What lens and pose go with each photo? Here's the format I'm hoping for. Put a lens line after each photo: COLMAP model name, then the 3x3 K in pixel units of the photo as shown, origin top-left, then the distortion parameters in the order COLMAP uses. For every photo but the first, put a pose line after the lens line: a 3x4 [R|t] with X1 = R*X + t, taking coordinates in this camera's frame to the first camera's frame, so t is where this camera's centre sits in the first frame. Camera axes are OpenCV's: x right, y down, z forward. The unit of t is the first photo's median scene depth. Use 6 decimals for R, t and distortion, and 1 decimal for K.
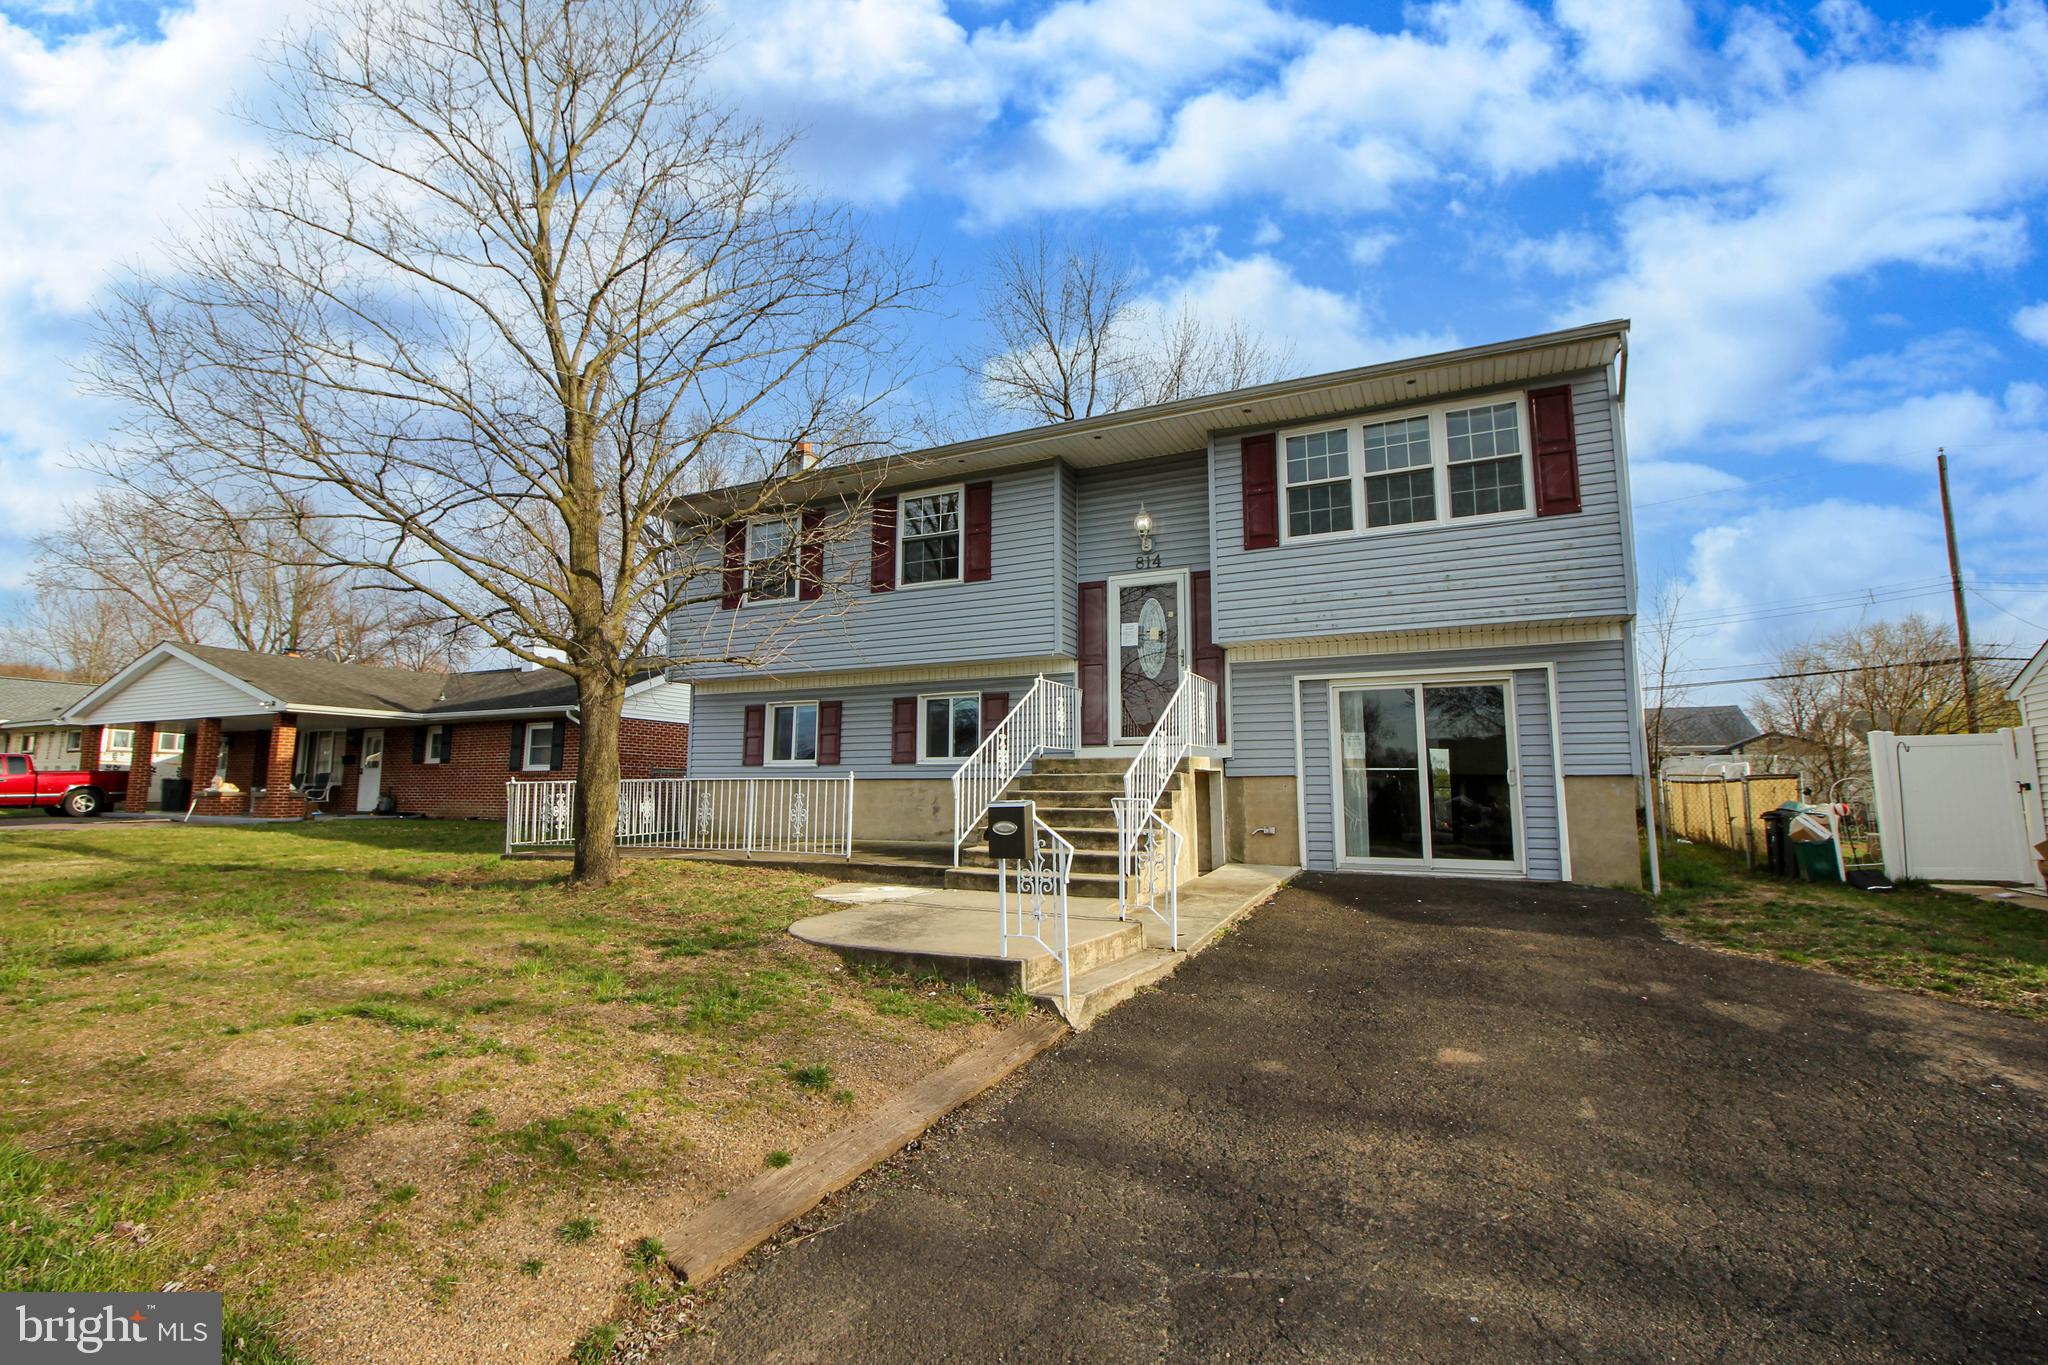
lens RADIAL K [[947.0, 0, 1012.0], [0, 947.0, 667.9], [0, 0, 1]] dist [0.005030, -0.017537]
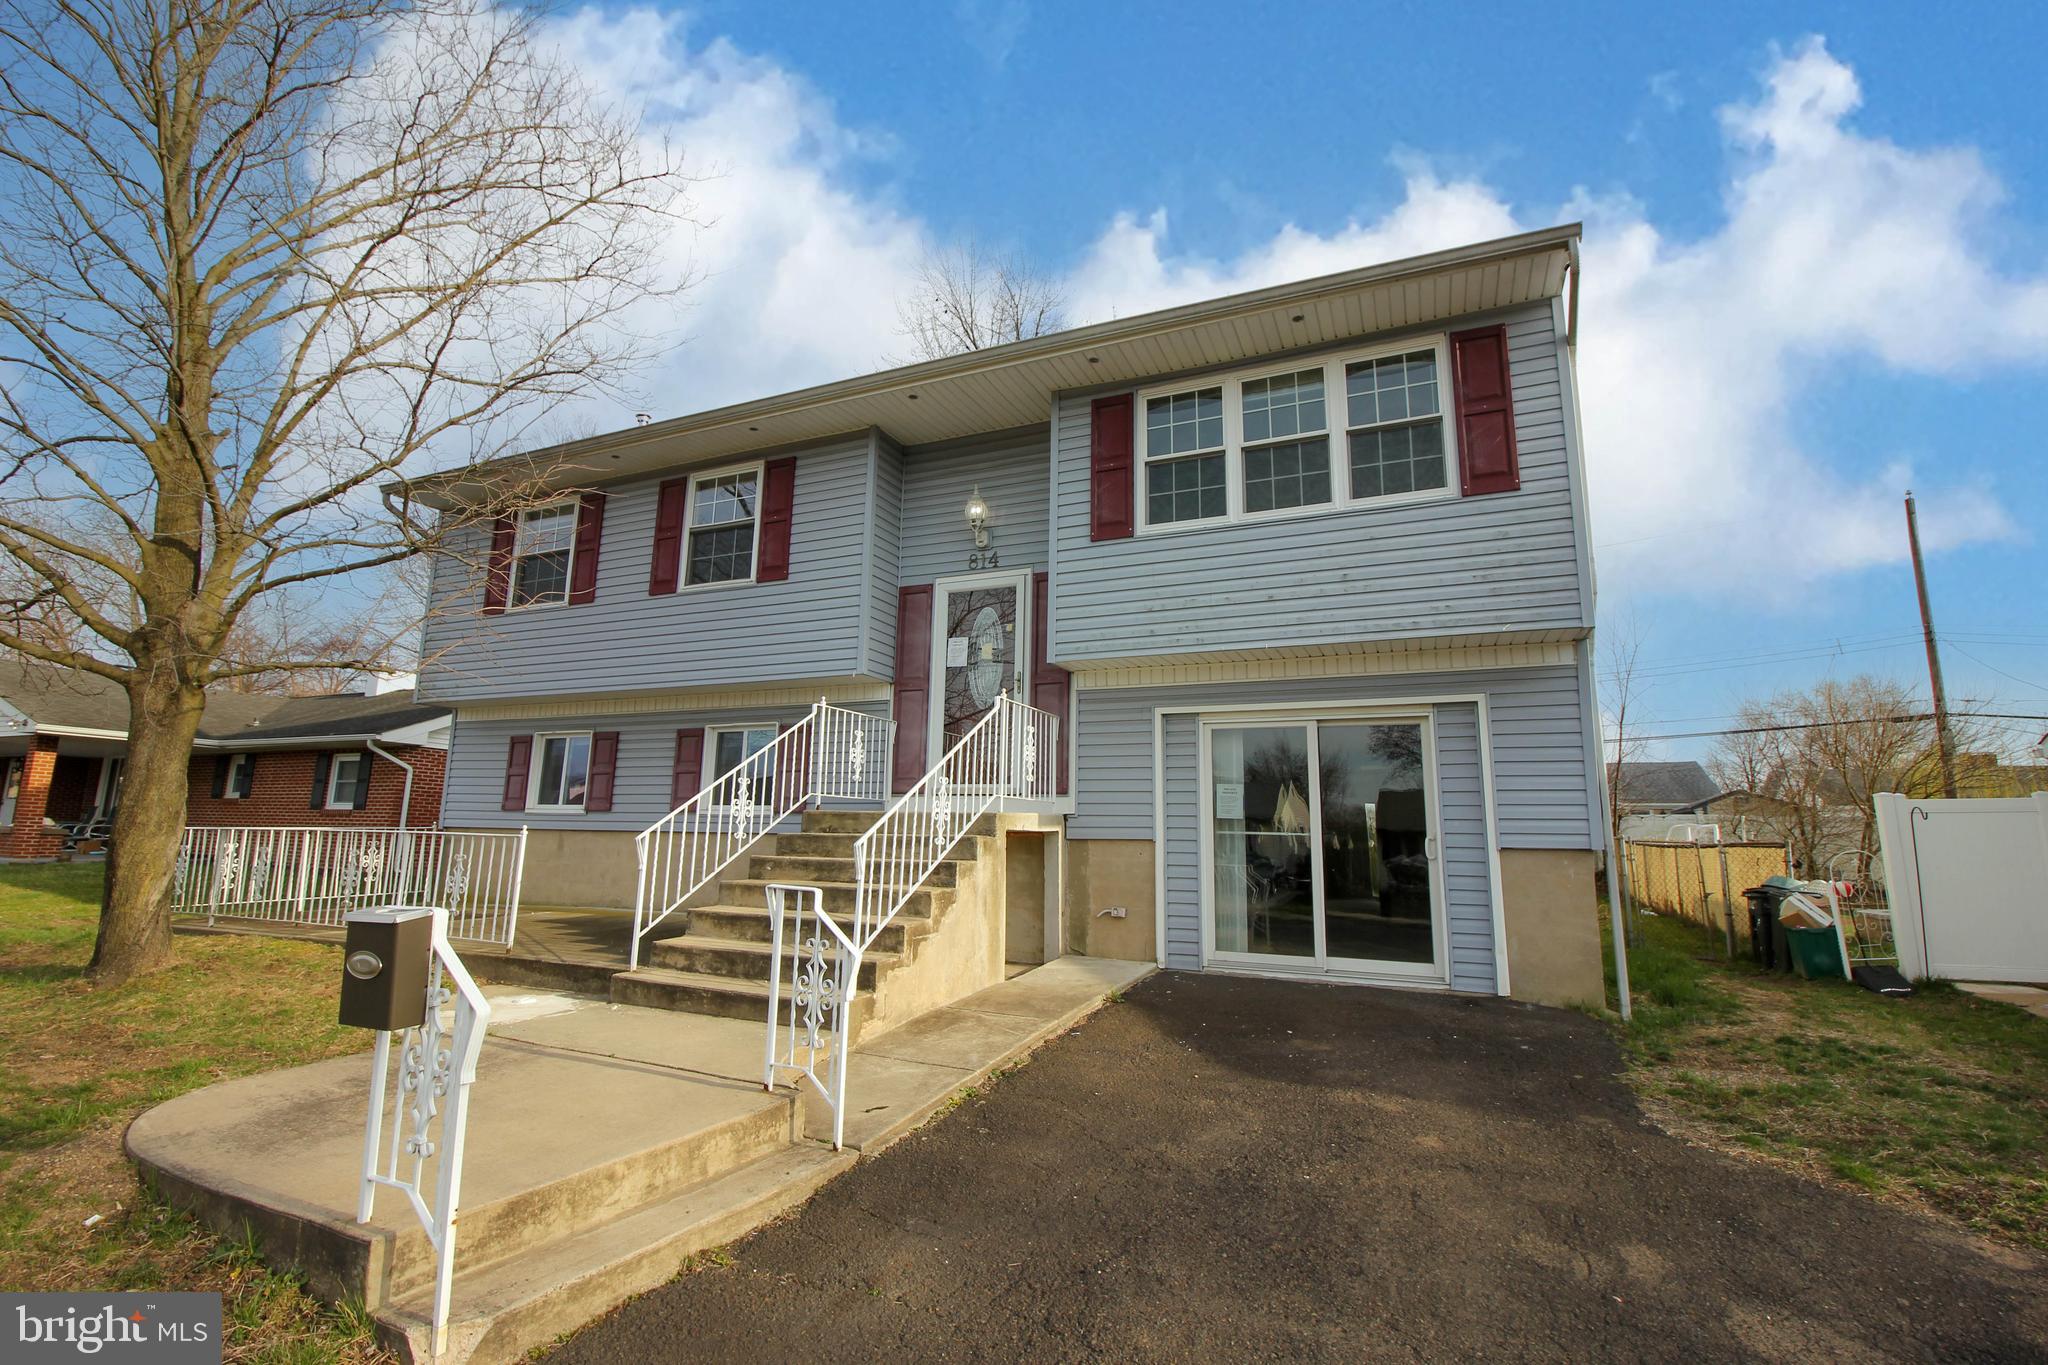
lens RADIAL K [[944.5, 0, 1010.8], [0, 944.5, 663.6], [0, 0, 1]] dist [0.004695, -0.017583]
pose [[0.999271, 0.022457, 0.030860, 0.157030], [-0.020868, 0.998487, -0.050874, 0.014042], [-0.031955, 0.050193, 0.998228, 0.241112]]
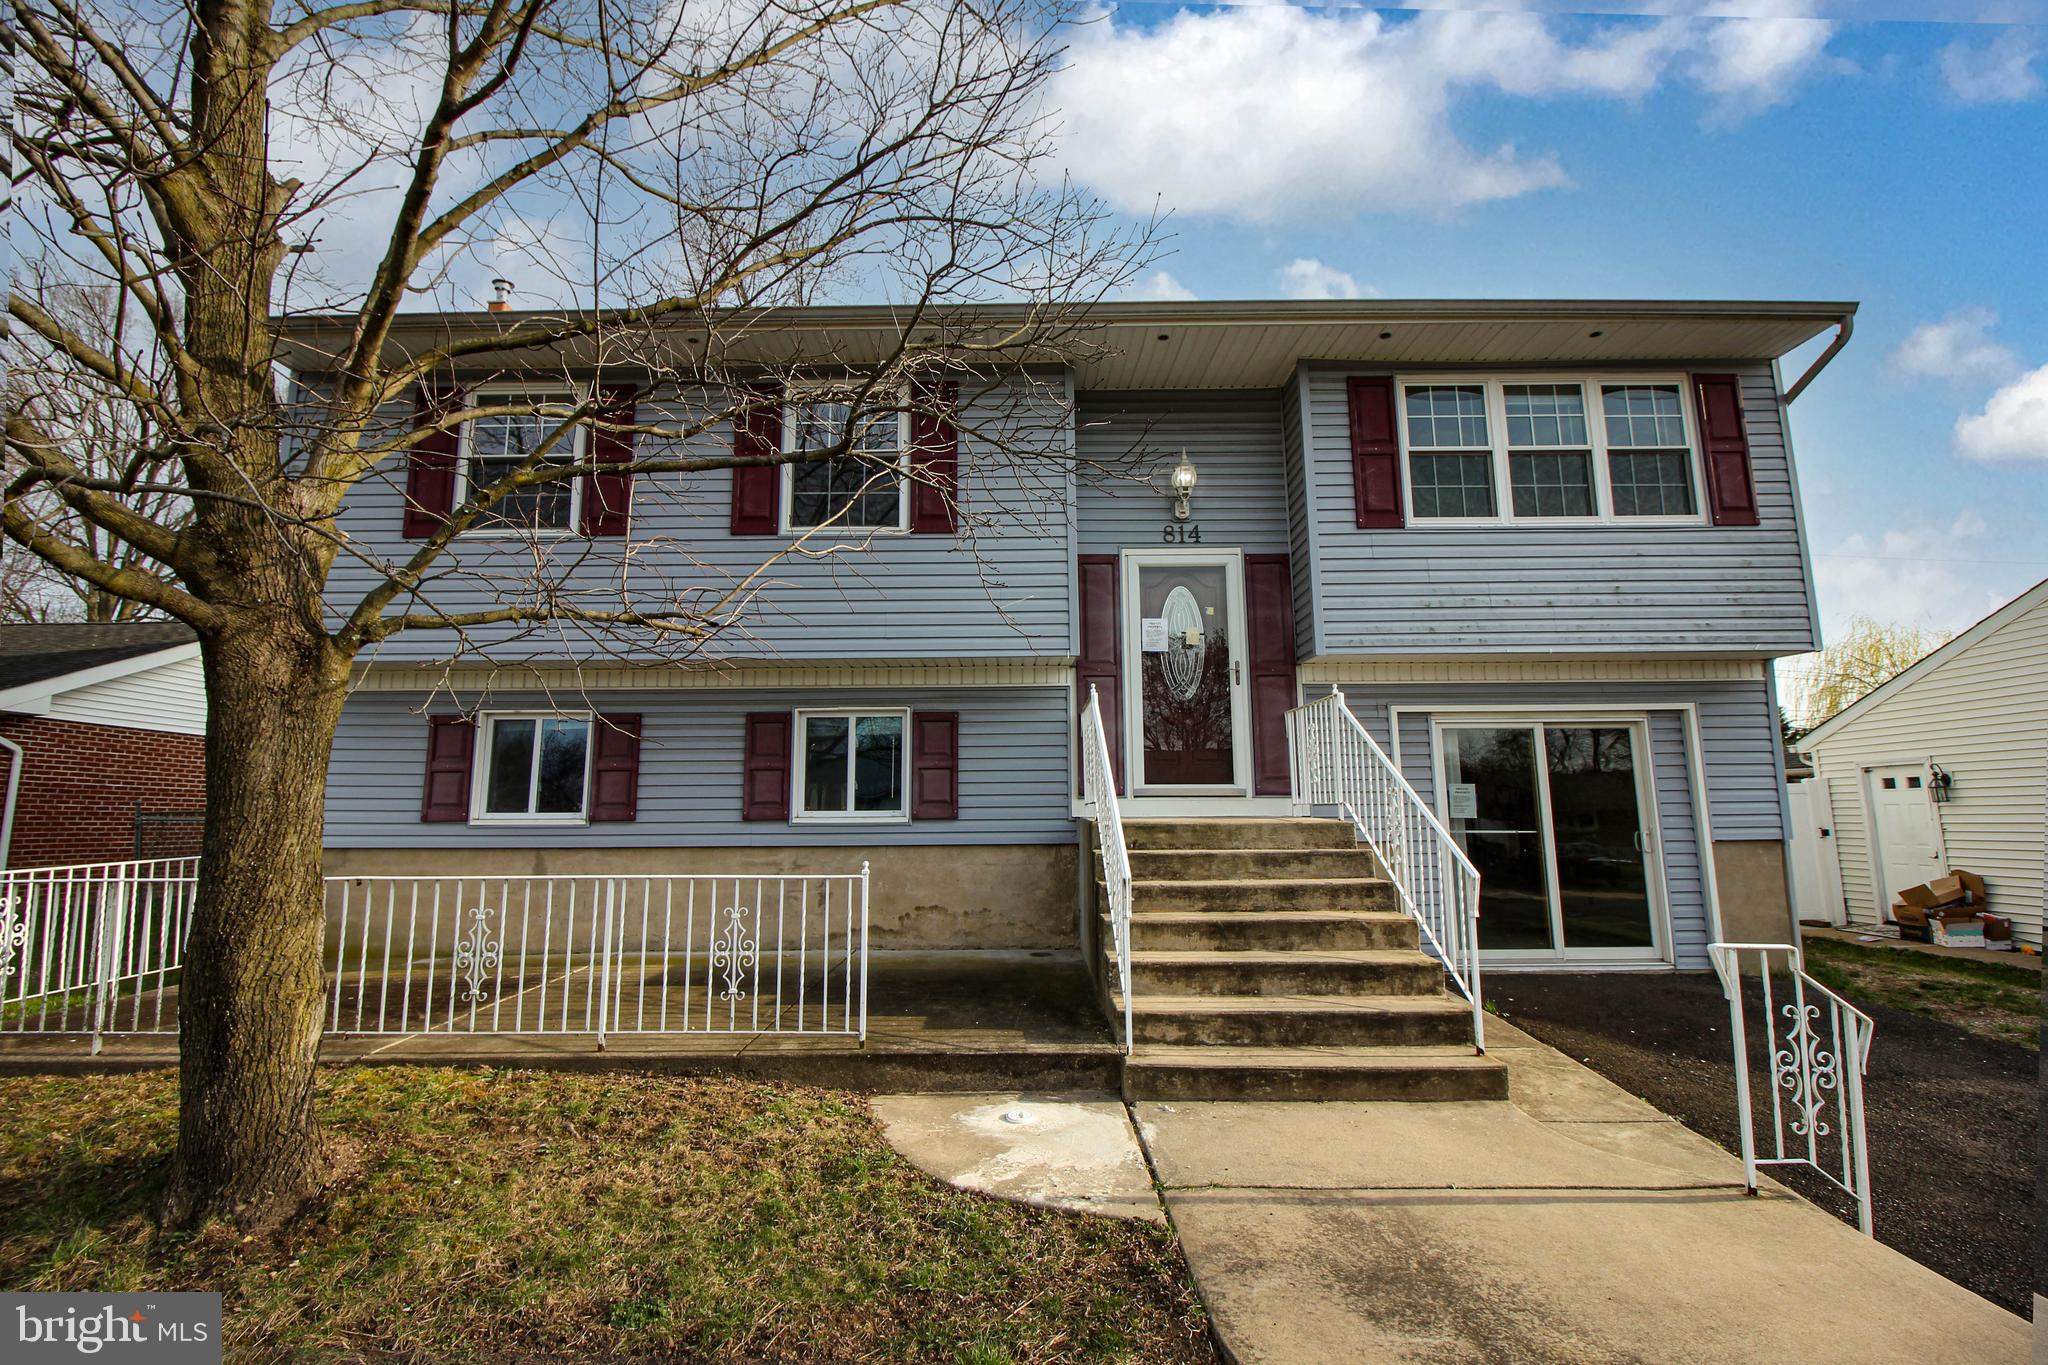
lens RADIAL K [[944.5, 0, 1010.8], [0, 944.5, 663.6], [0, 0, 1]] dist [0.004695, -0.017583]
pose [[0.896422, 0.060846, 0.439004, -0.295086], [-0.050235, 0.998097, -0.035758, 0.016897], [-0.440345, 0.010001, 0.897773, 0.465326]]
